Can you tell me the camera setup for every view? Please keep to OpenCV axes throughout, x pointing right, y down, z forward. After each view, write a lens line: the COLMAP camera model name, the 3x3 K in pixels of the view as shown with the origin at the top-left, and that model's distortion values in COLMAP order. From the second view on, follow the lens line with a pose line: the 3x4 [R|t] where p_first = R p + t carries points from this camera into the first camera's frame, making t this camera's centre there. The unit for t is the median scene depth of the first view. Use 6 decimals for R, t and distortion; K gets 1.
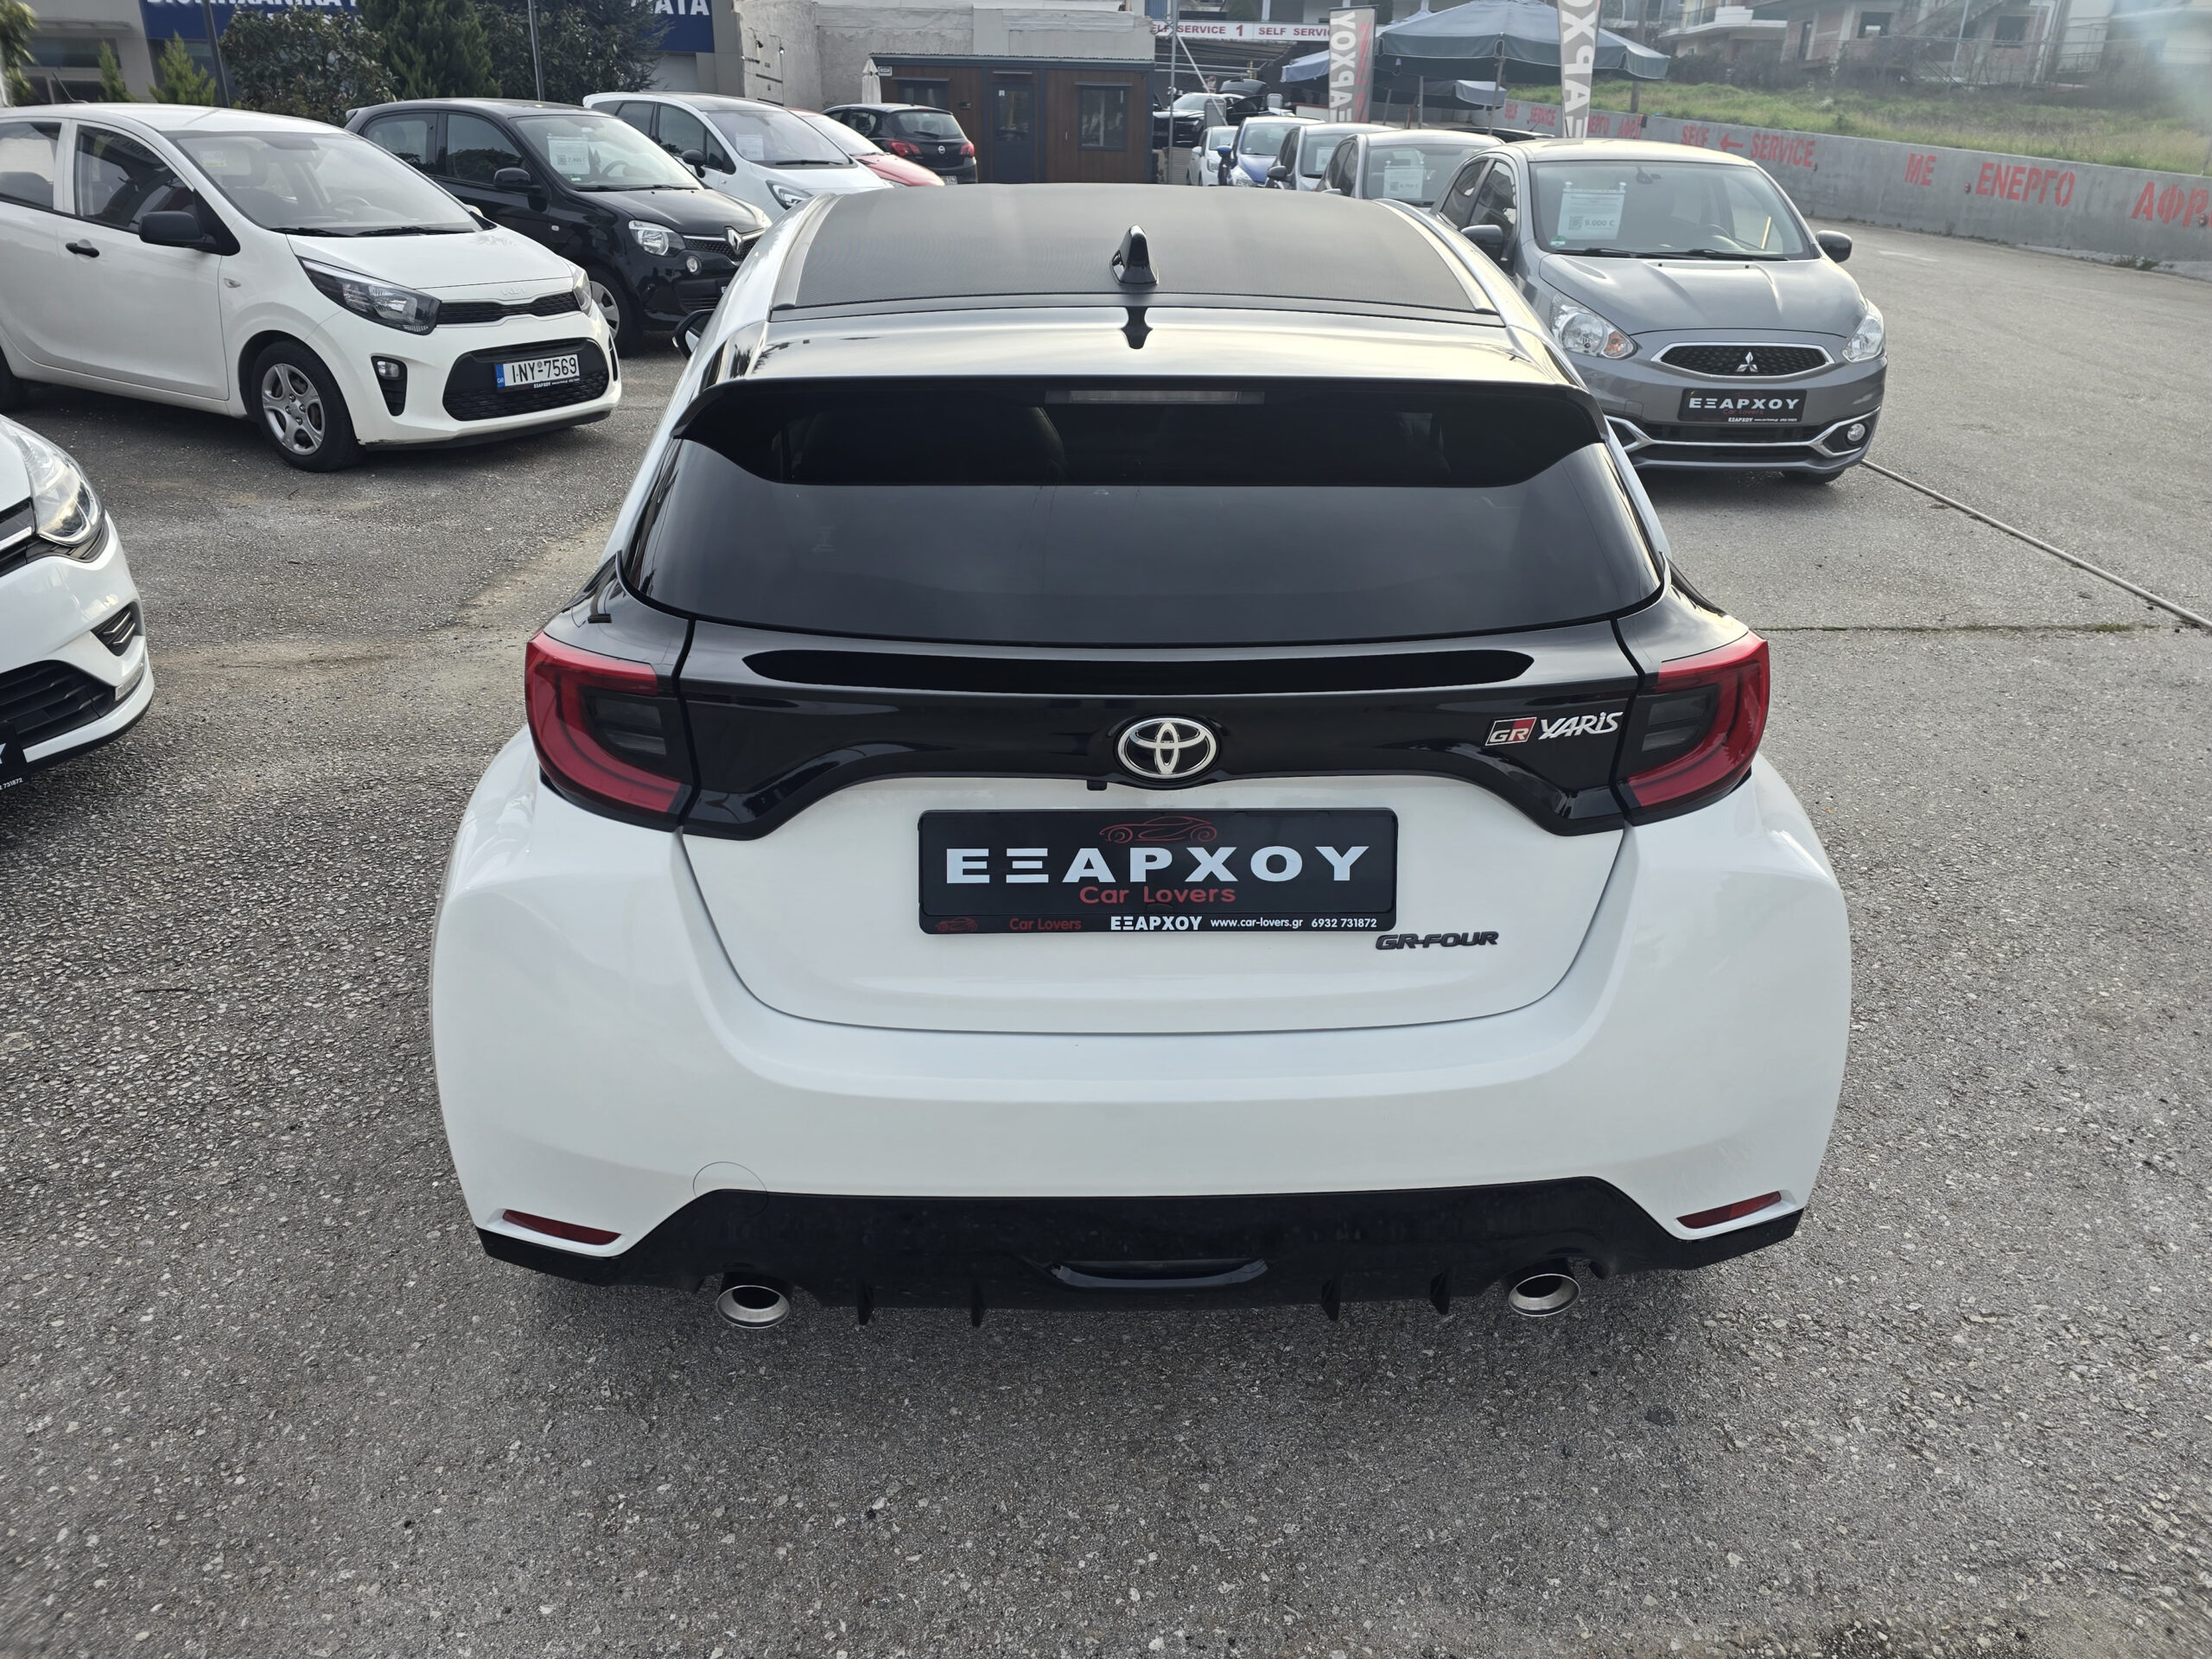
lens RADIAL K [[1478.1, 0, 1102.0], [0, 1478.1, 817.9], [0, 0, 1]] dist [0.075835, -0.079834]
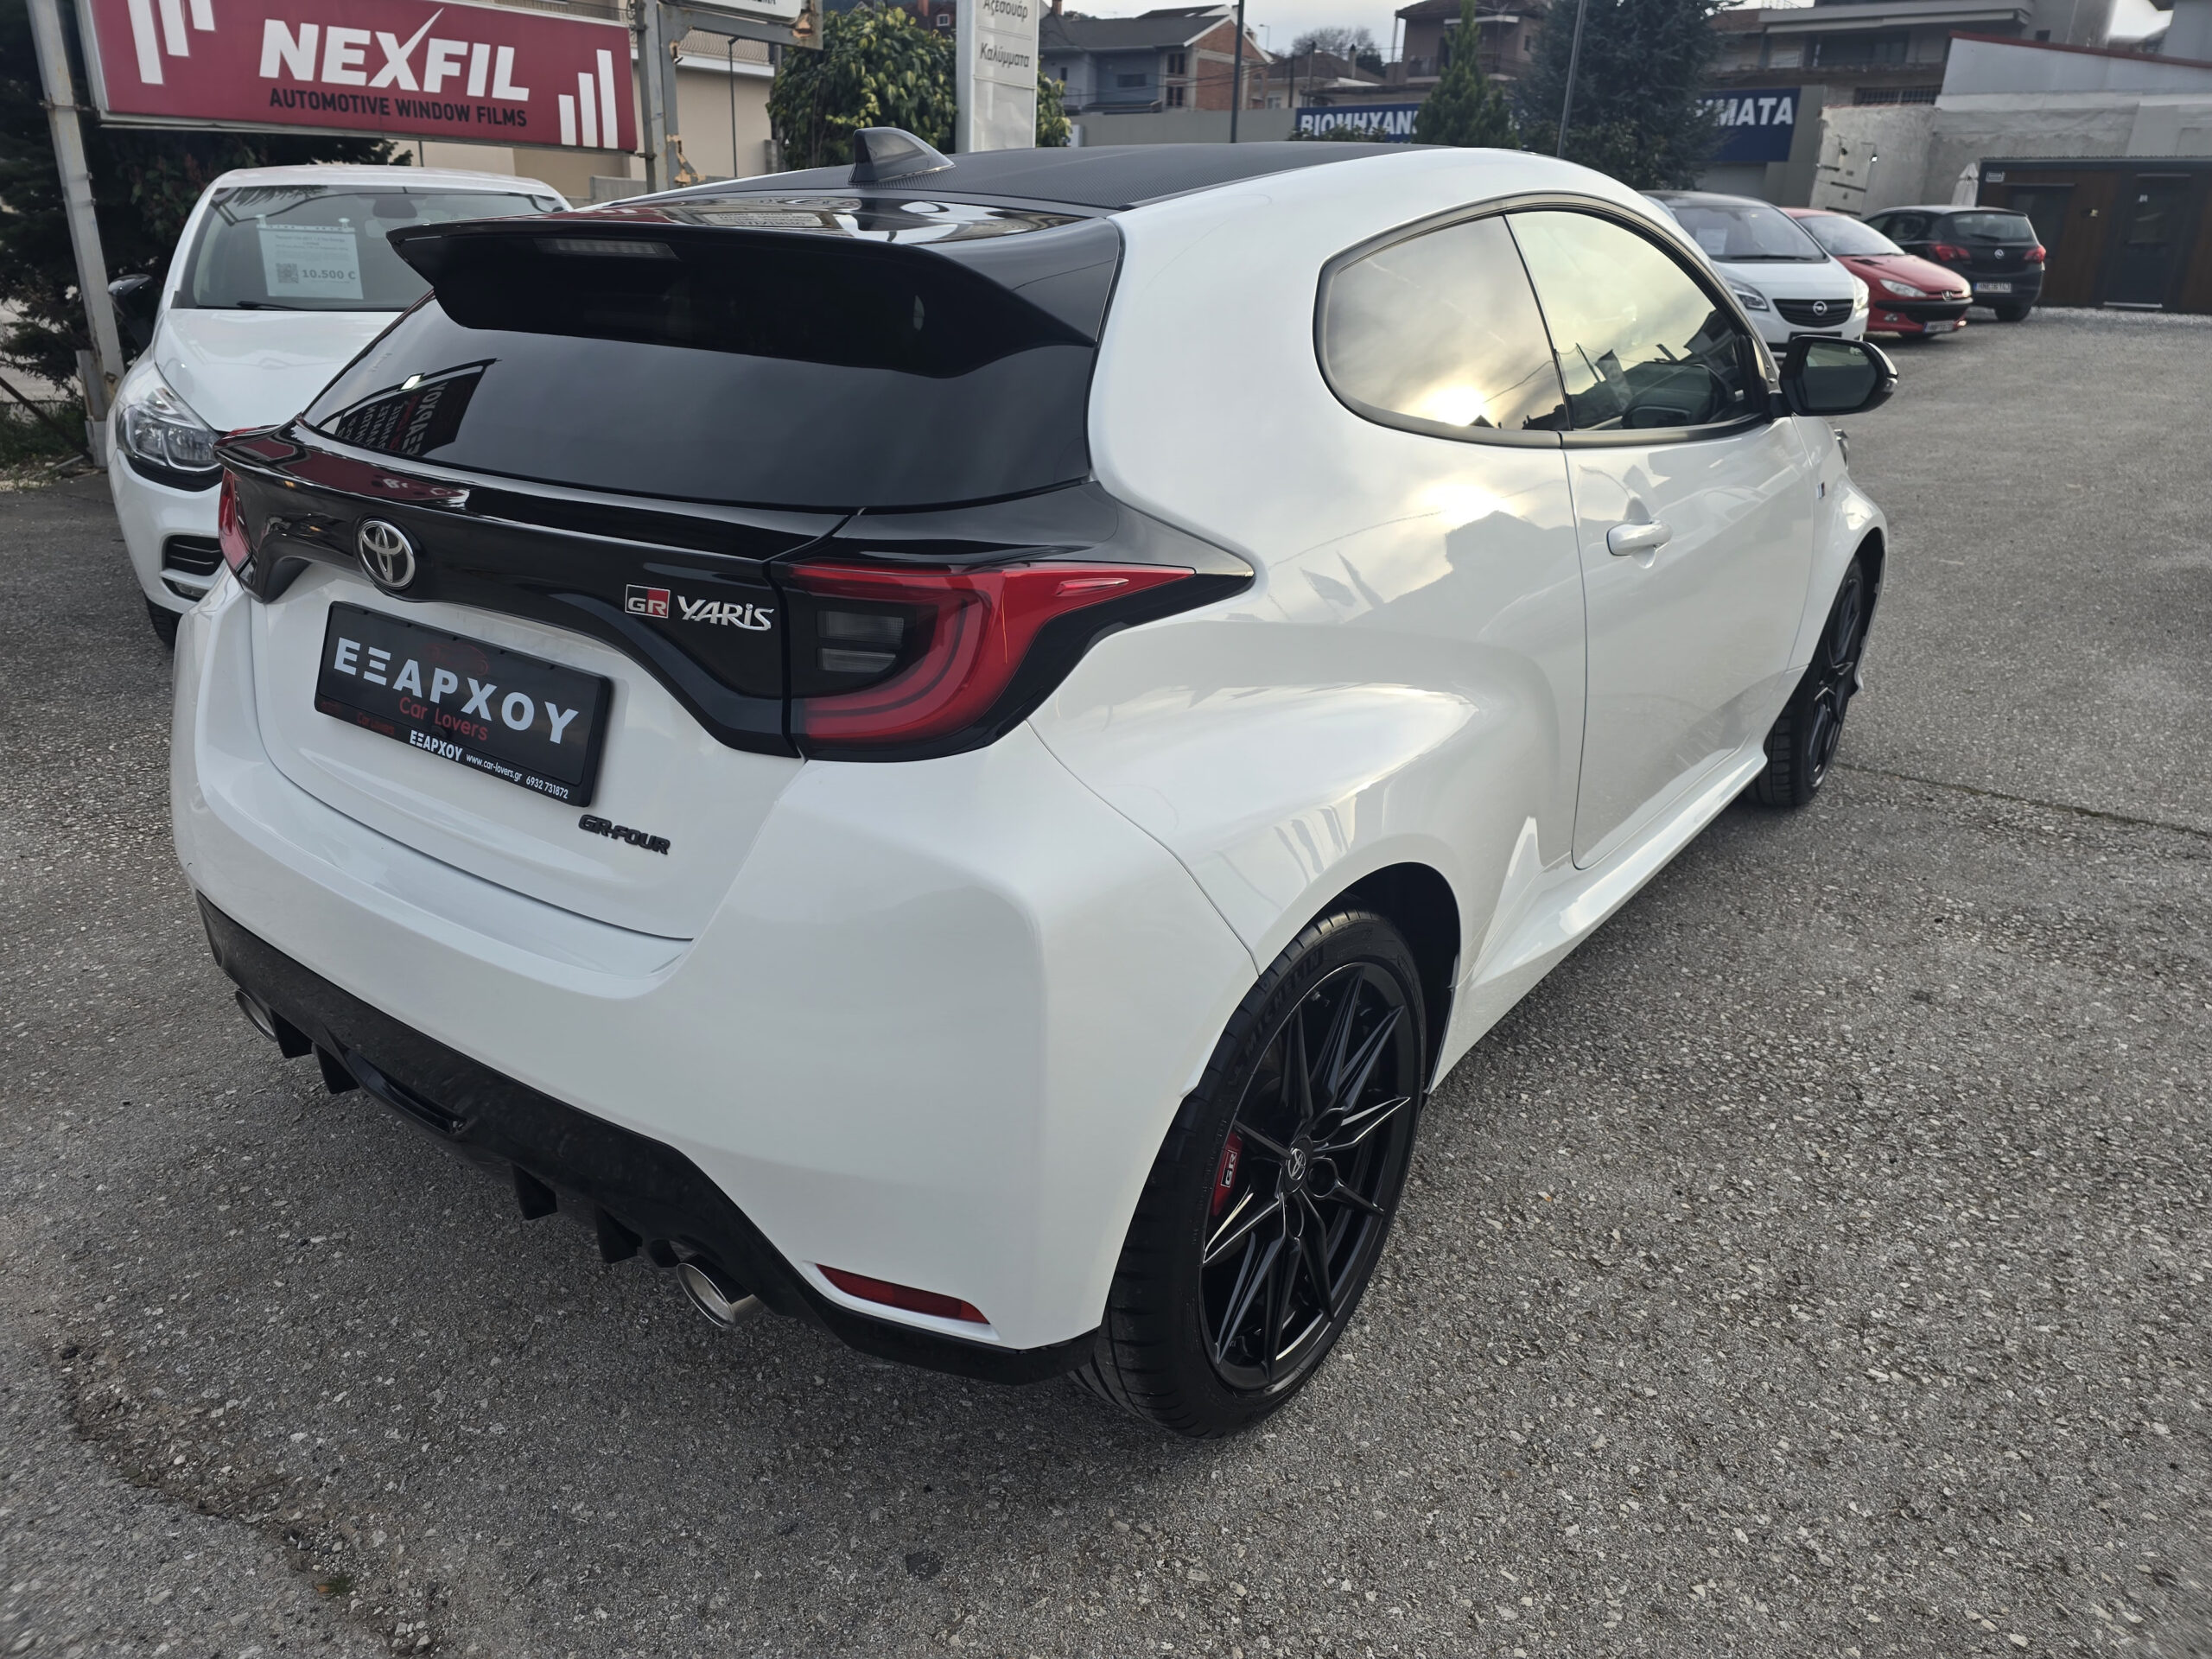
lens RADIAL K [[1472.4, 0, 1083.5], [0, 1472.4, 822.8], [0, 0, 1]] dist [0.050302, -0.048130]
pose [[0.774409, 0.233200, -0.588139, 0.969870], [-0.270654, 0.962347, 0.025202, -0.022733], [0.571871, 0.139665, 0.808367, 0.434994]]
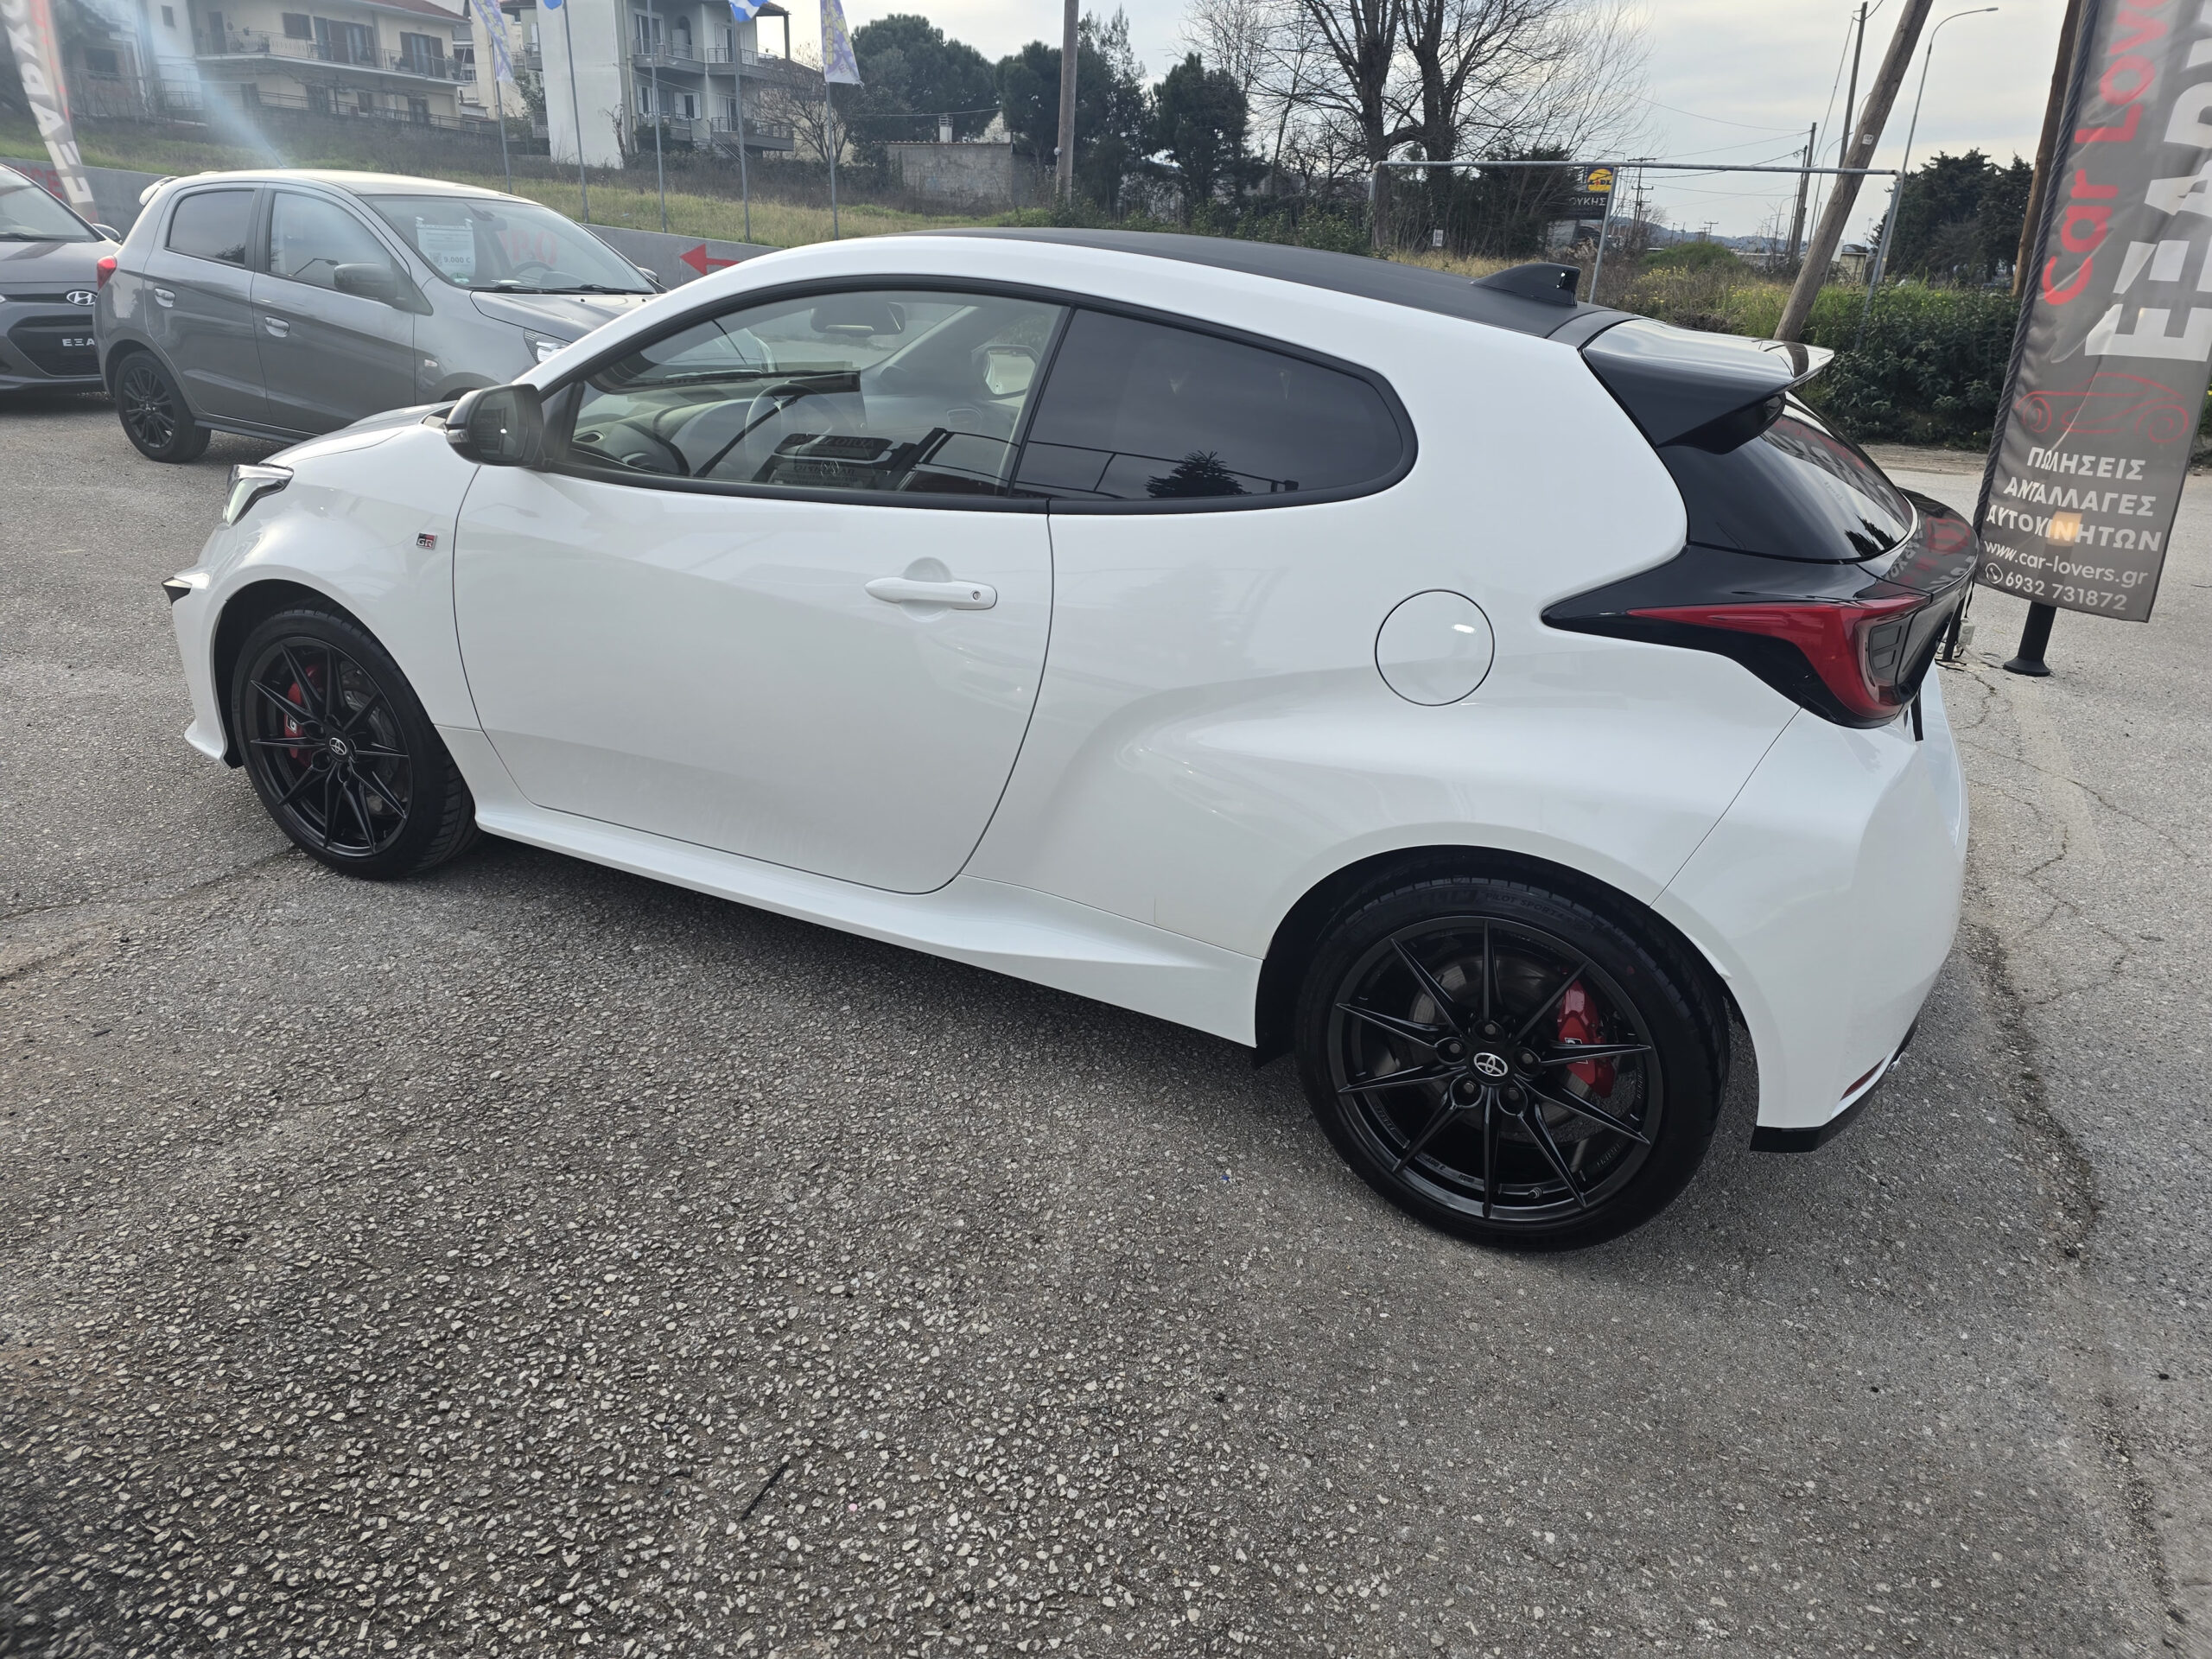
lens RADIAL K [[1458.3, 0, 1111.9], [0, 1458.3, 835.9], [0, 0, 1]] dist [0.060499, -0.056327]
pose [[0.483661, -0.327960, 0.811489, -1.672407], [0.331235, 0.926773, 0.177130, -0.349223], [-0.810158, 0.183122, 0.556876, 0.838331]]
